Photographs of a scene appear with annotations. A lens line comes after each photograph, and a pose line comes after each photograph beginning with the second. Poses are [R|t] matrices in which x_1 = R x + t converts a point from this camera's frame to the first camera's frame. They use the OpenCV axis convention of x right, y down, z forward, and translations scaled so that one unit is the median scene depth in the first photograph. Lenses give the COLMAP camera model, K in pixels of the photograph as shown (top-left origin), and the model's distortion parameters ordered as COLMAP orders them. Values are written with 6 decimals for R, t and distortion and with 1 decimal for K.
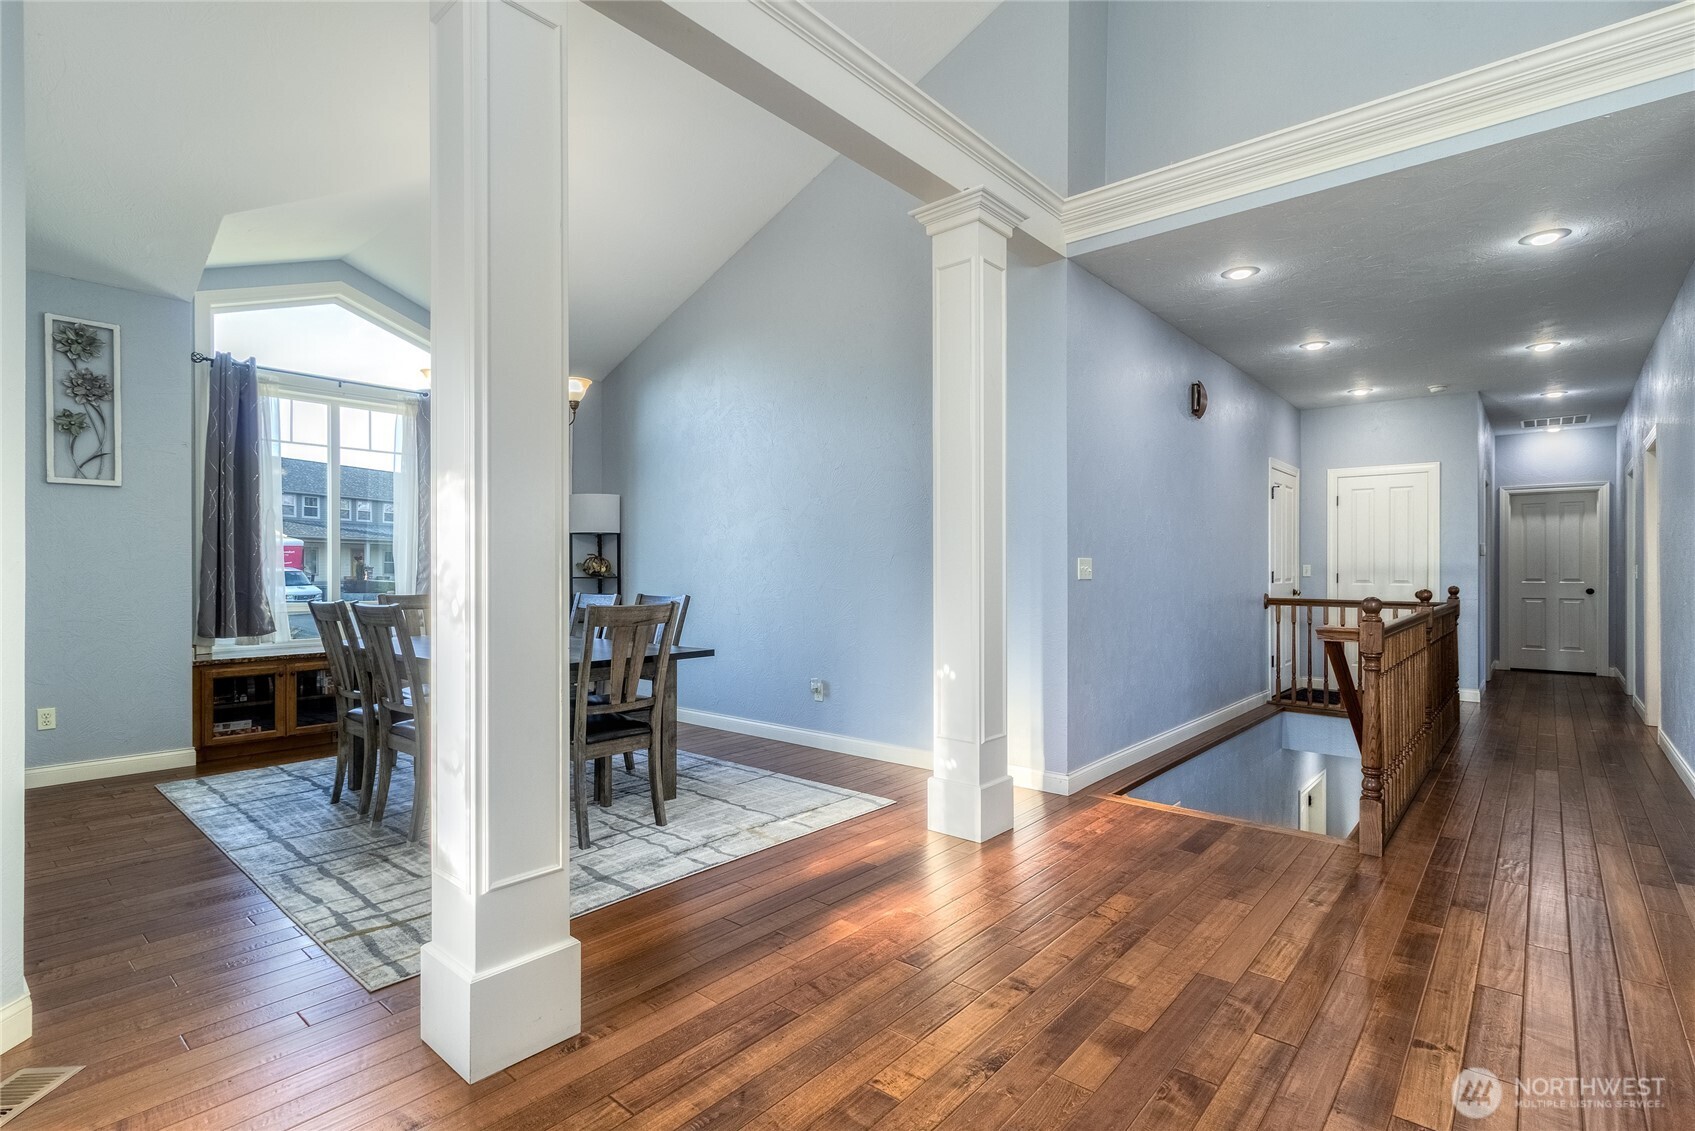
lens RADIAL K [[796.7, 0, 837.9], [0, 796.7, 574.0], [0, 0, 1]] dist [0.007153, -0.003076]
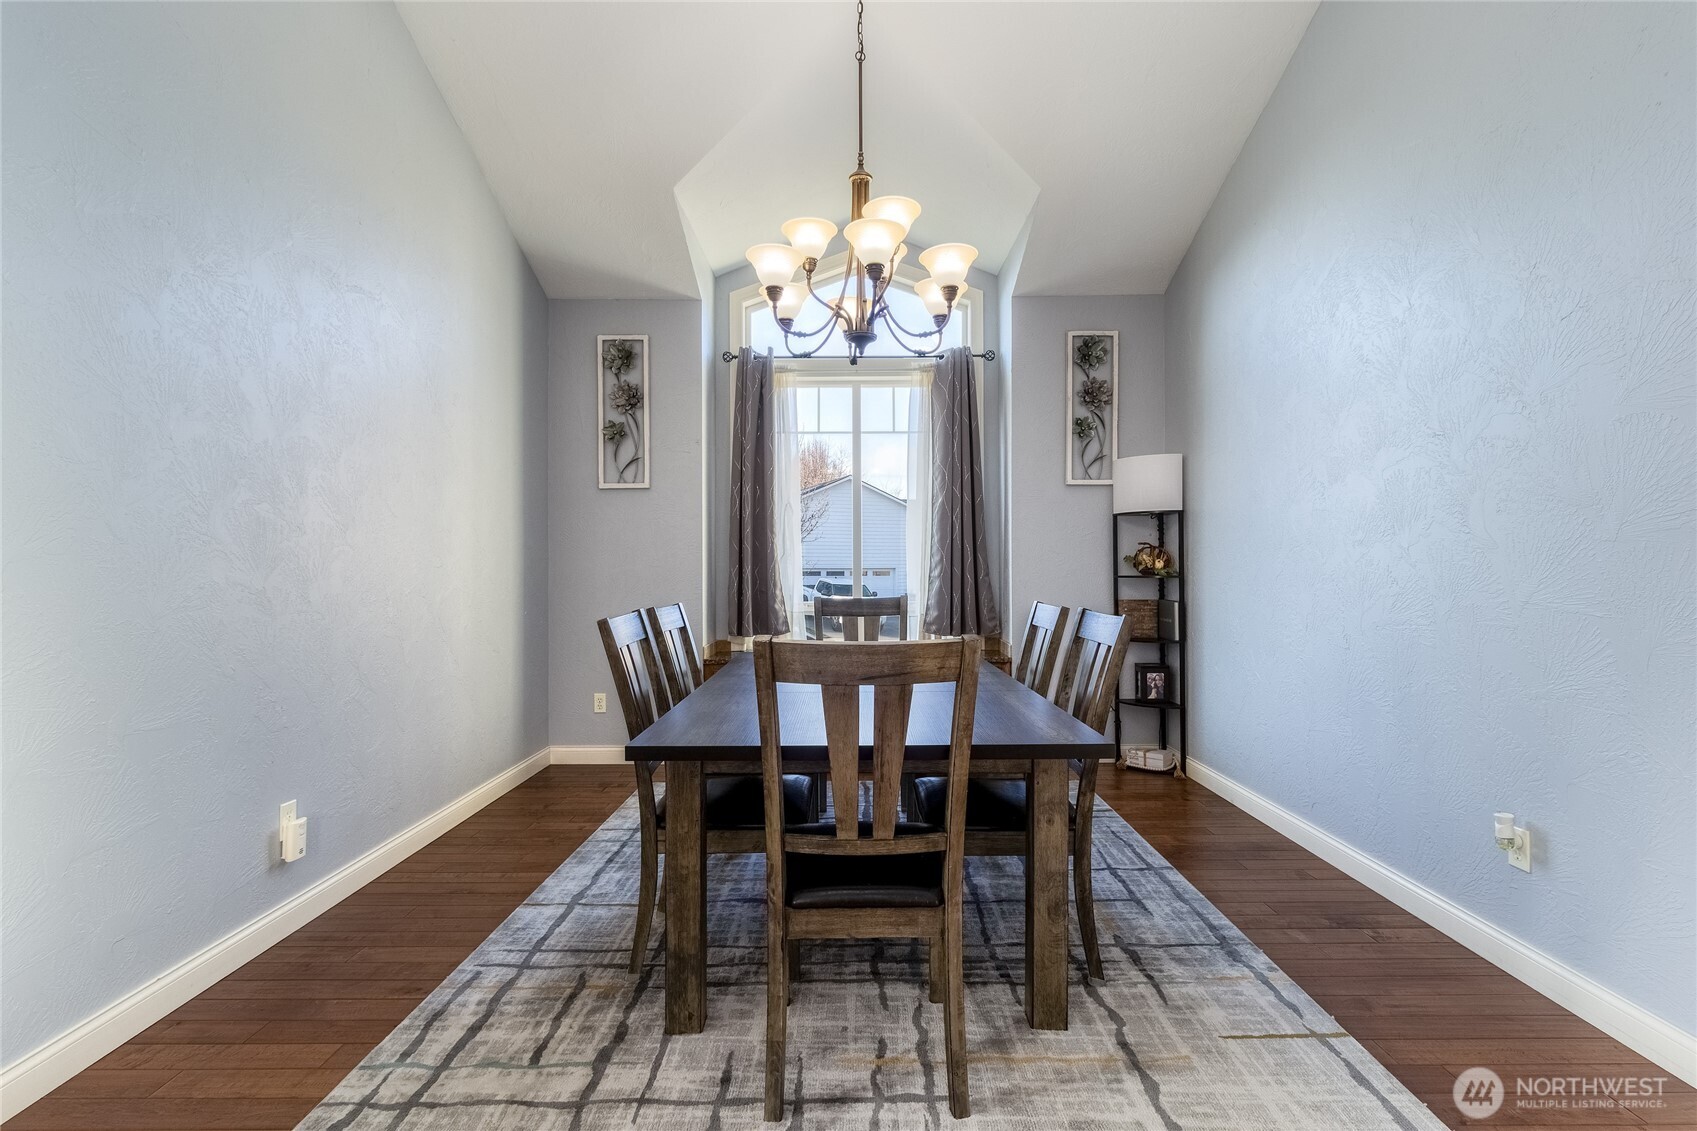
lens RADIAL K [[797.7, 0, 866.3], [0, 797.7, 562.1], [0, 0, 1]] dist [0.007153, -0.003076]
pose [[0.663687, -0.007484, -0.747973, 0.076131], [0.000727, 0.999956, -0.009359, -0.002218], [0.748010, 0.005668, 0.663664, 0.517777]]
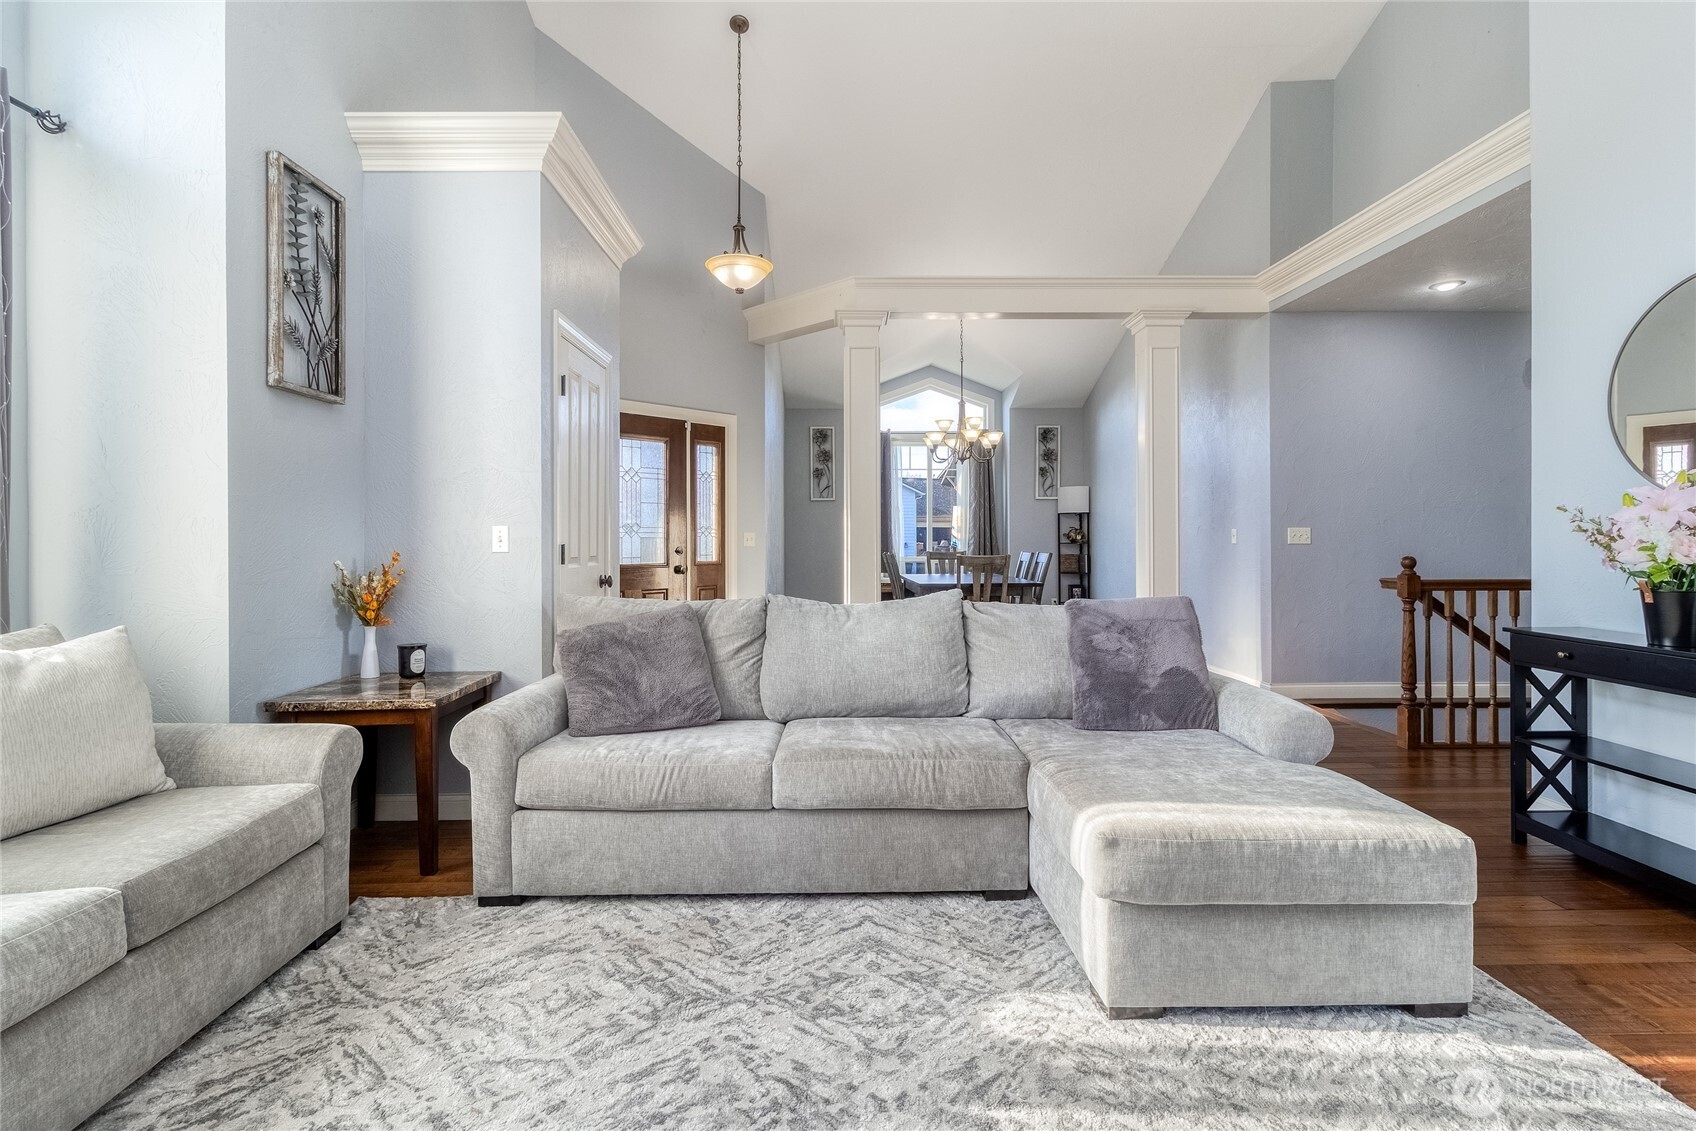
lens RADIAL K [[797.2, 0, 850.6], [0, 797.2, 543.9], [0, 0, 1]] dist [0.007153, -0.003076]
pose [[0.671032, 0.003249, -0.741422, 0.744000], [-0.002390, 0.999995, 0.002219, 0.005809], [0.741425, 0.000283, 0.671036, -0.427327]]
